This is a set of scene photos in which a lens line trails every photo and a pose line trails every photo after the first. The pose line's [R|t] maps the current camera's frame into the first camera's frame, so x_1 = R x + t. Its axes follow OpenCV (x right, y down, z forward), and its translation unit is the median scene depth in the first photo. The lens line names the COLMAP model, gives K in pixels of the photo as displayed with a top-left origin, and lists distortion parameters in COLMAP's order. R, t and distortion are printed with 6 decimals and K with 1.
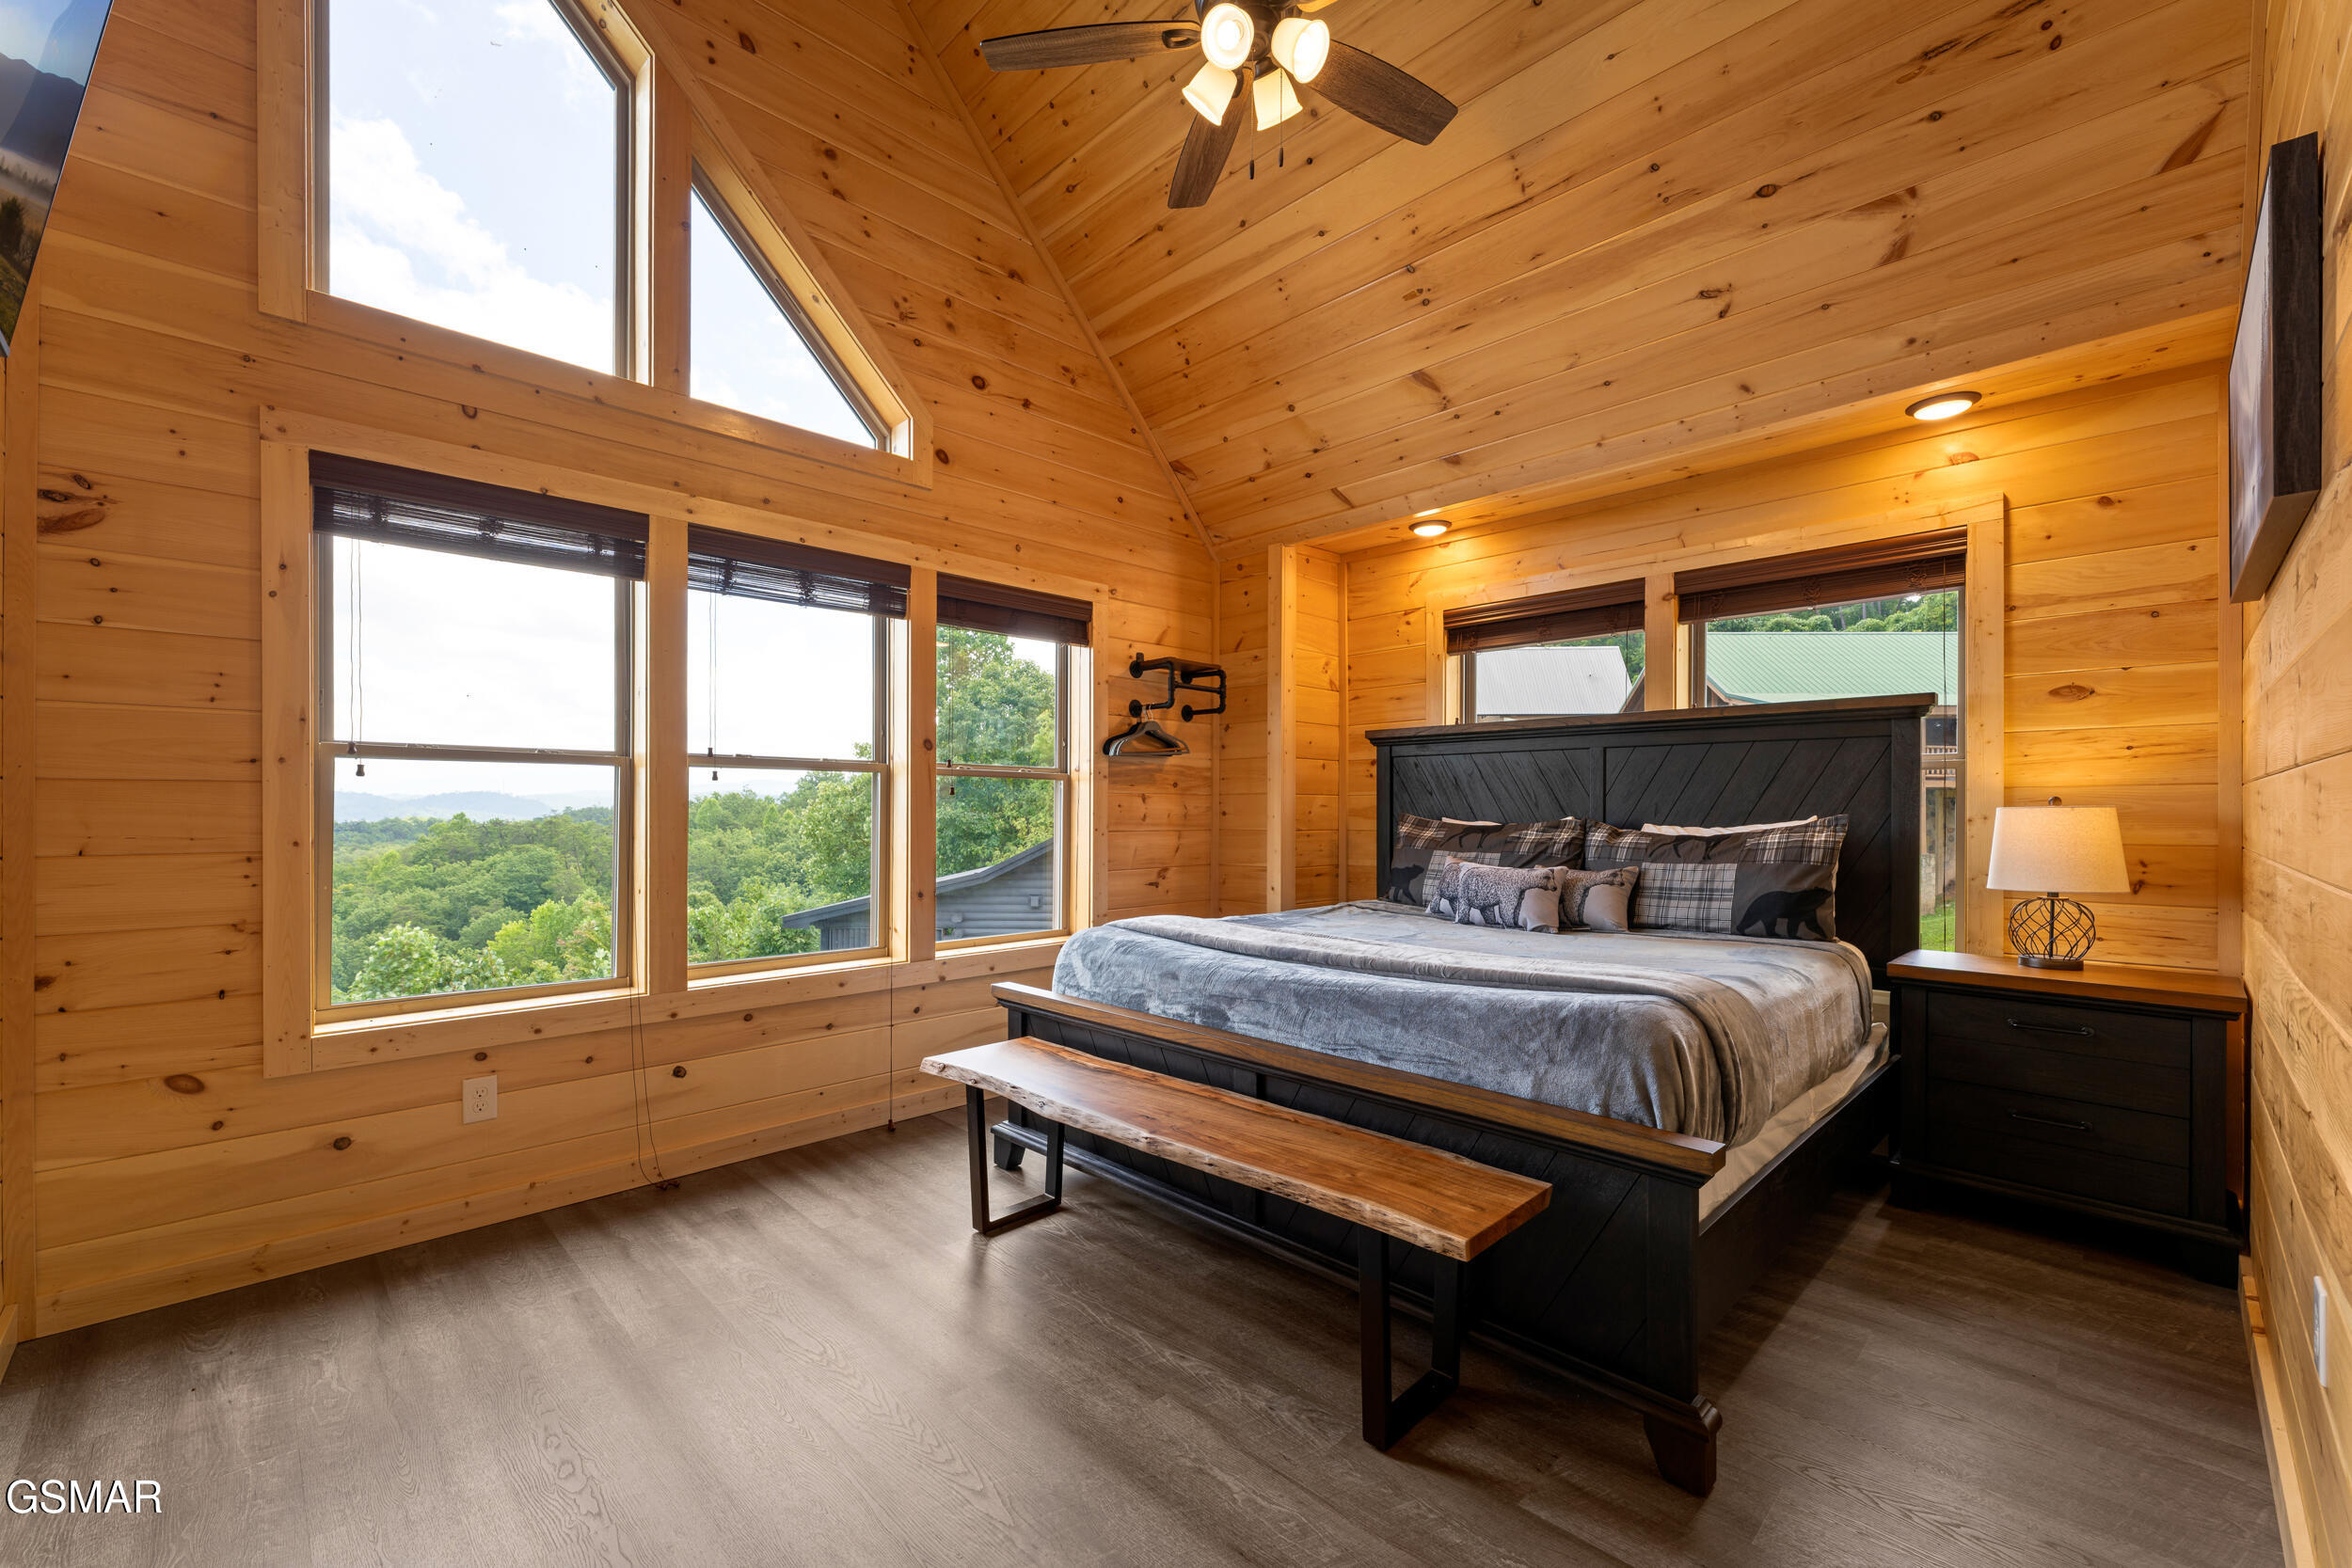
lens RADIAL K [[965.5, 0, 1213.6], [0, 965.5, 814.3], [0, 0, 1]] dist [-0.001581, 0.000247]
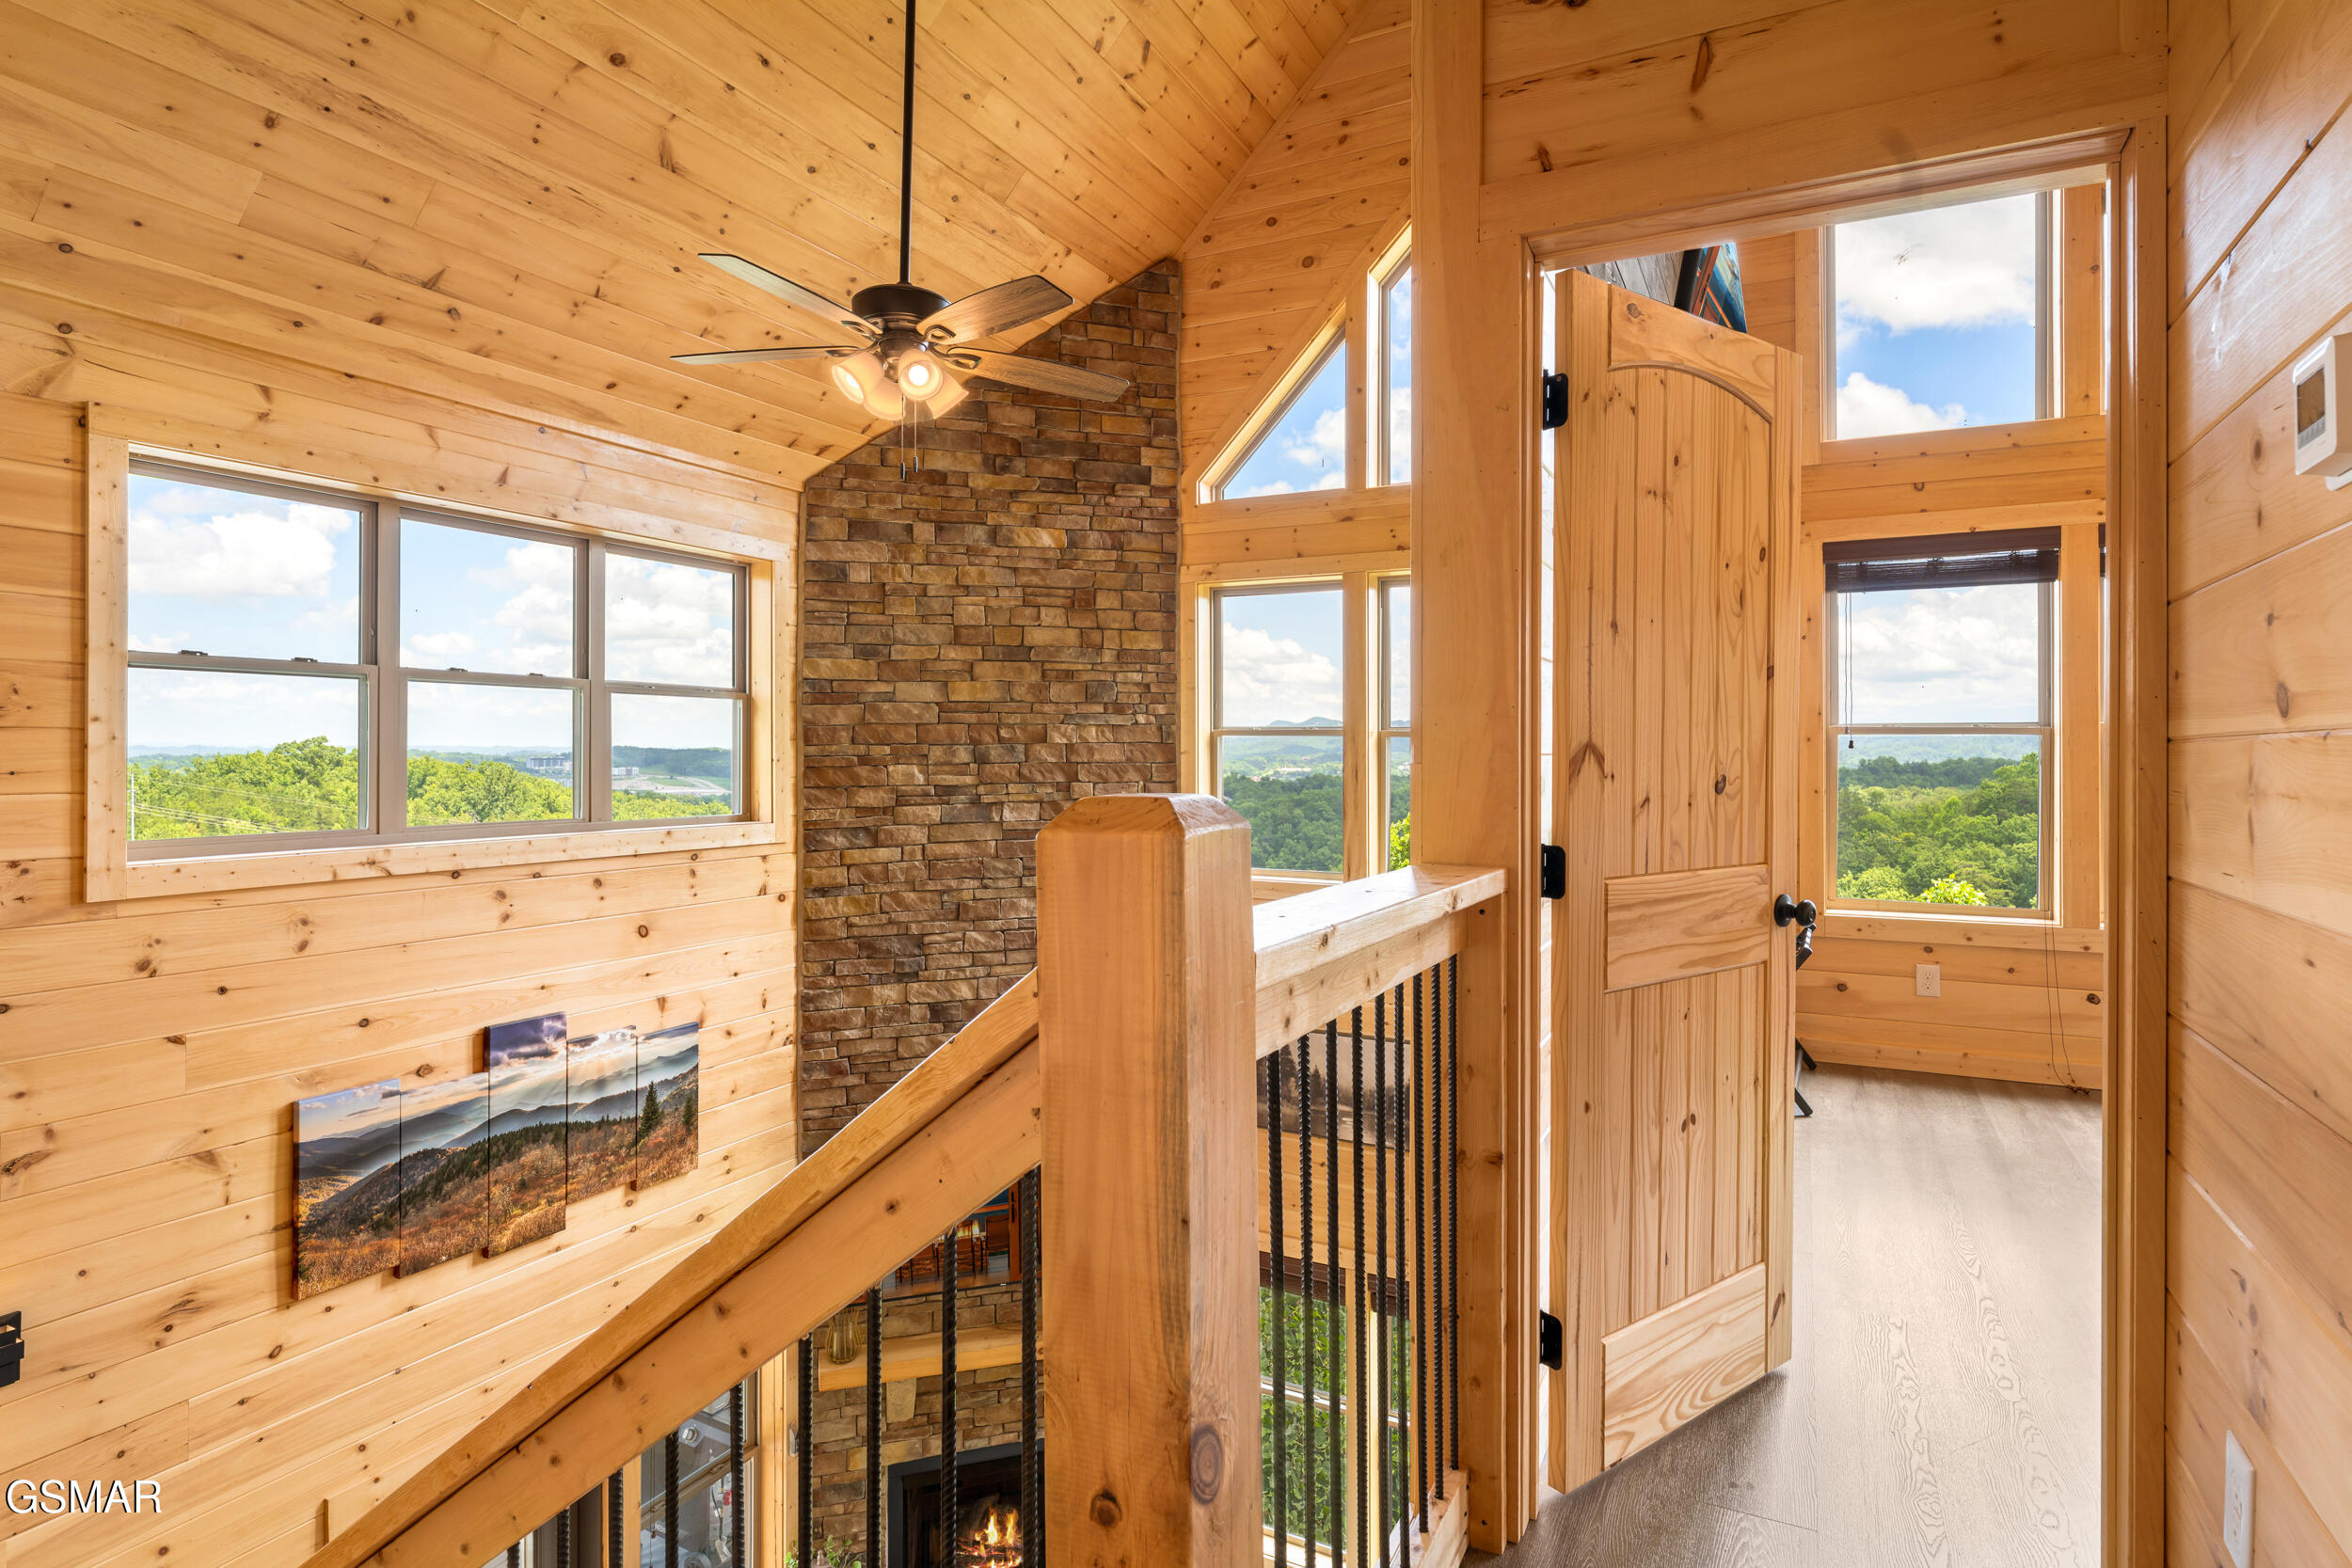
lens RADIAL K [[1280.1, 0, 1177.6], [0, 1280.1, 738.6], [0, 0, 1]] dist [0.035664, 0.001150]
pose [[0.317323, -0.008774, -0.948277, 0.549169], [-0.002650, 0.999945, -0.010139, -0.024039], [0.948314, 0.005730, 0.317282, -0.505277]]
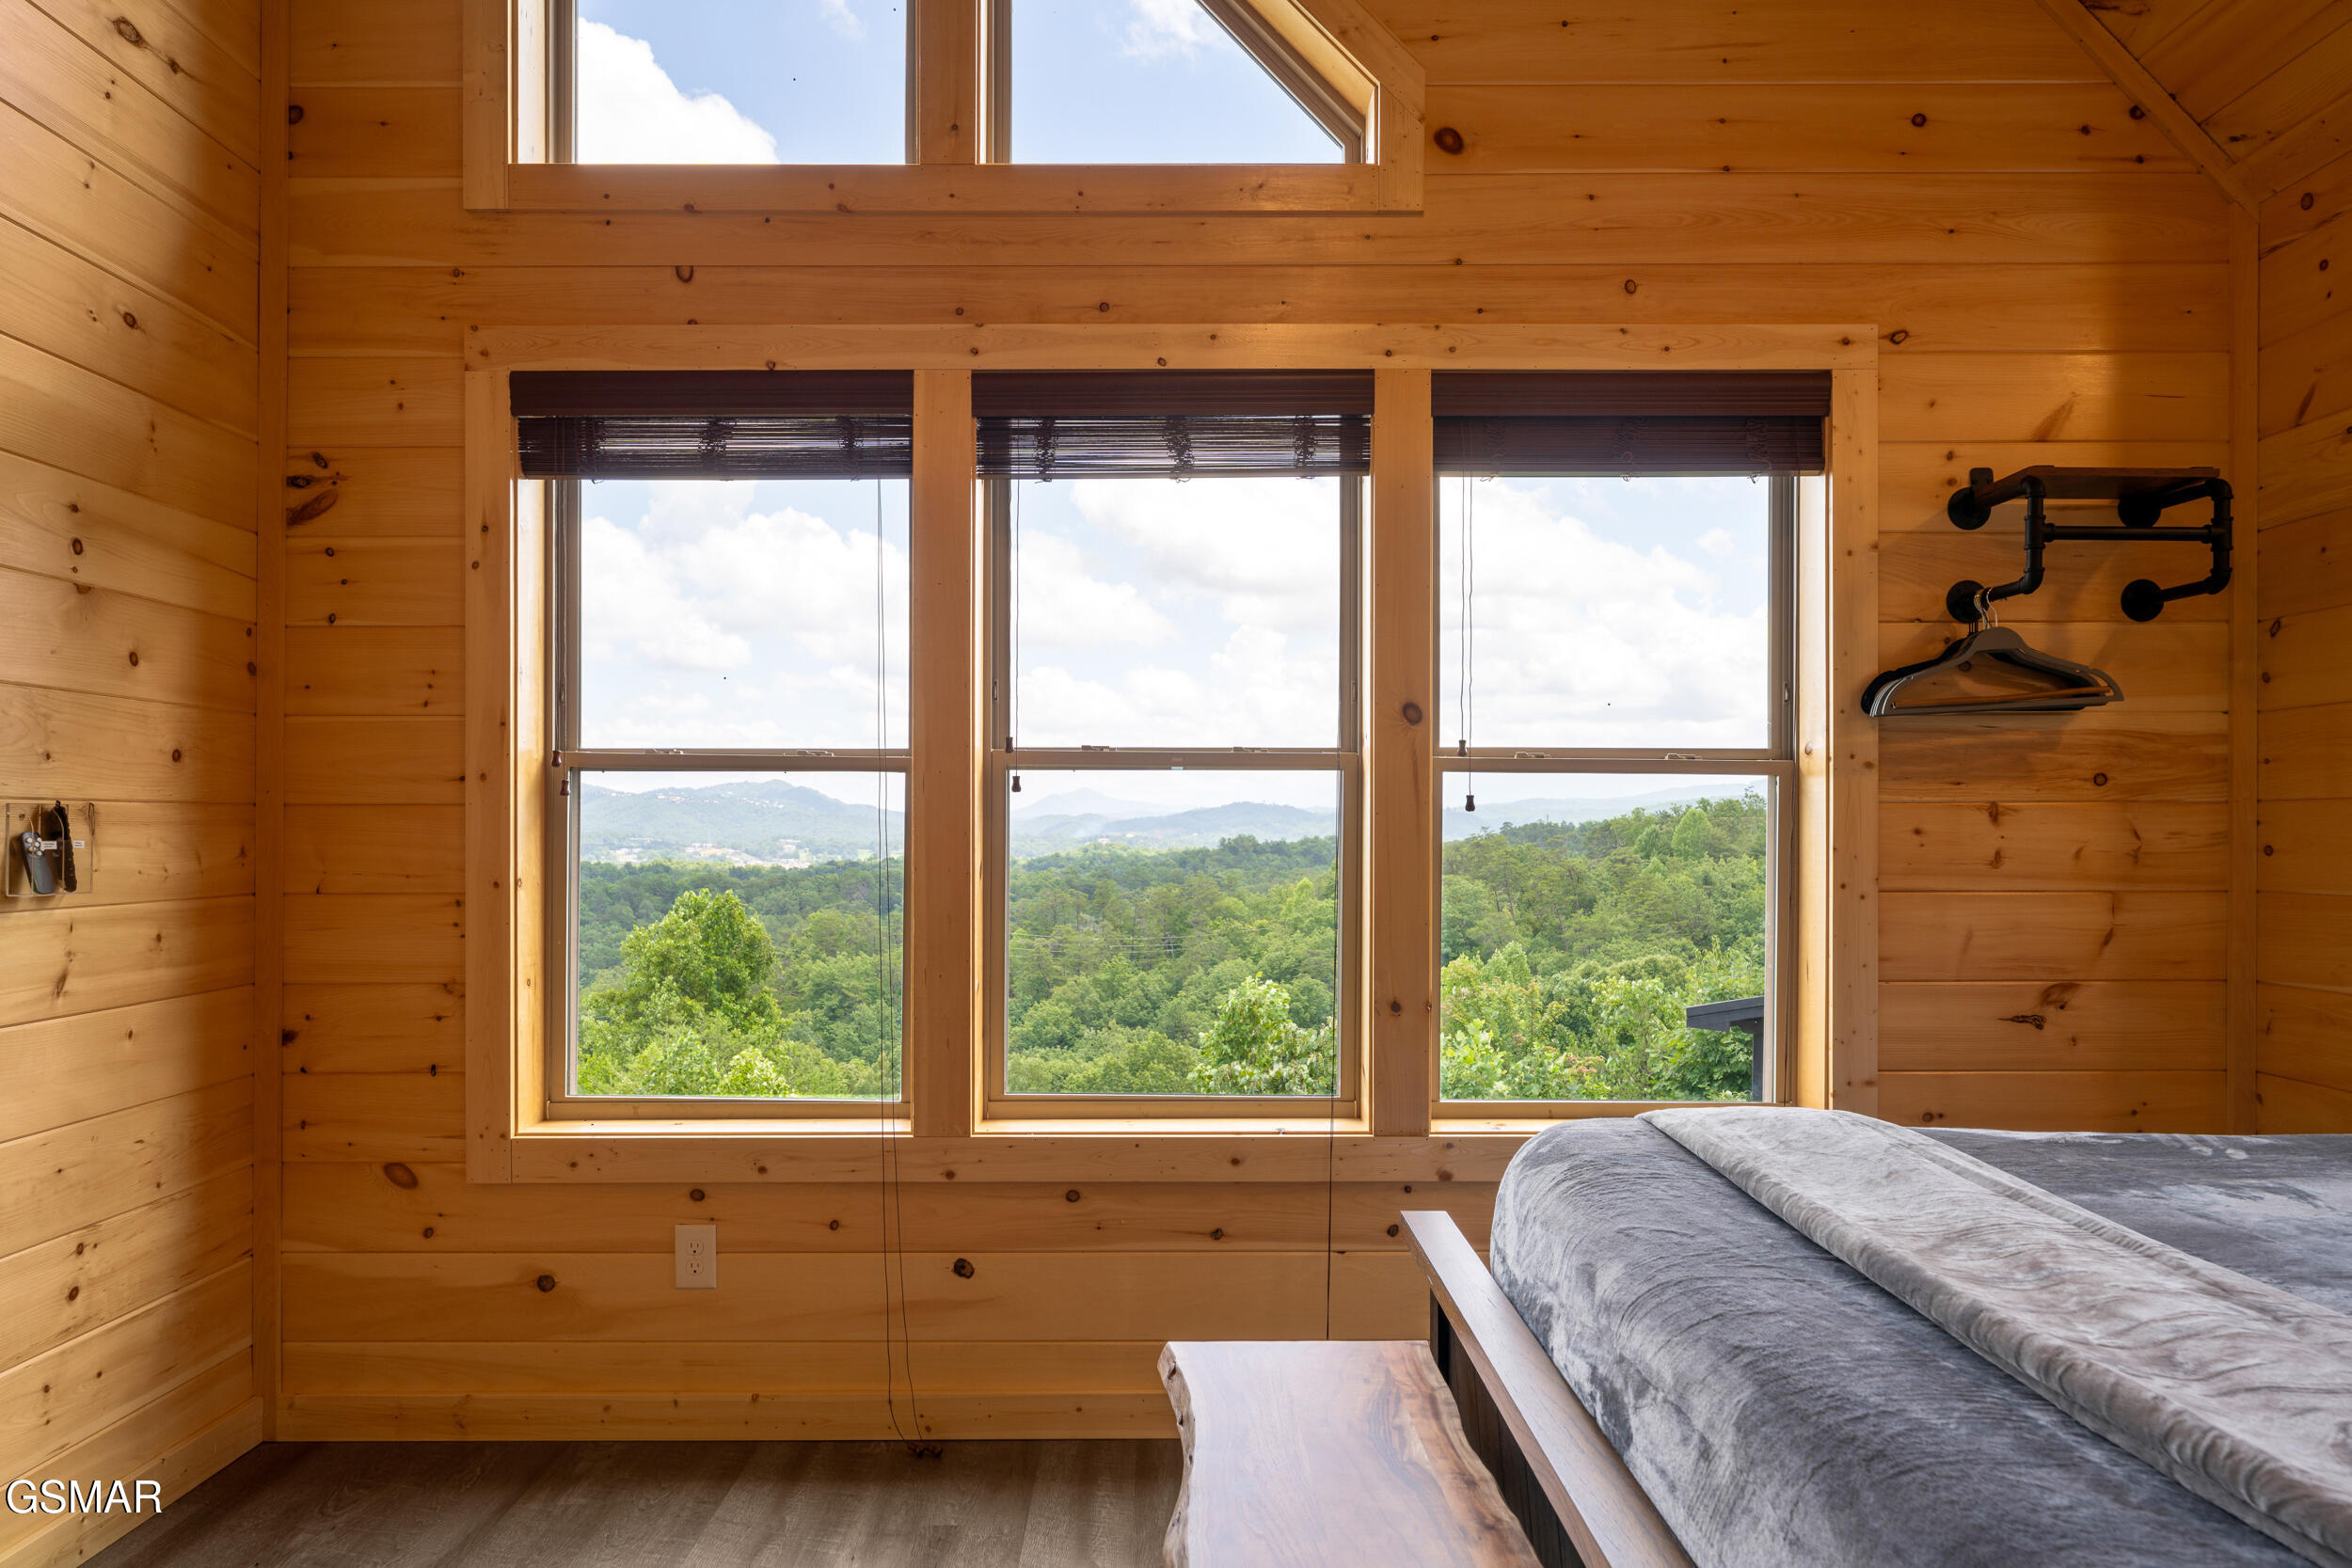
lens RADIAL K [[1619.1, 0, 1171.7], [0, 1619.1, 824.4], [0, 0, 1]] dist [0.002077, -0.000086]
pose [[0.693844, -0.000398, -0.720125, 0.265324], [-0.003819, 0.999984, -0.004233, -0.010479], [0.720115, 0.005687, 0.693831, 0.360326]]
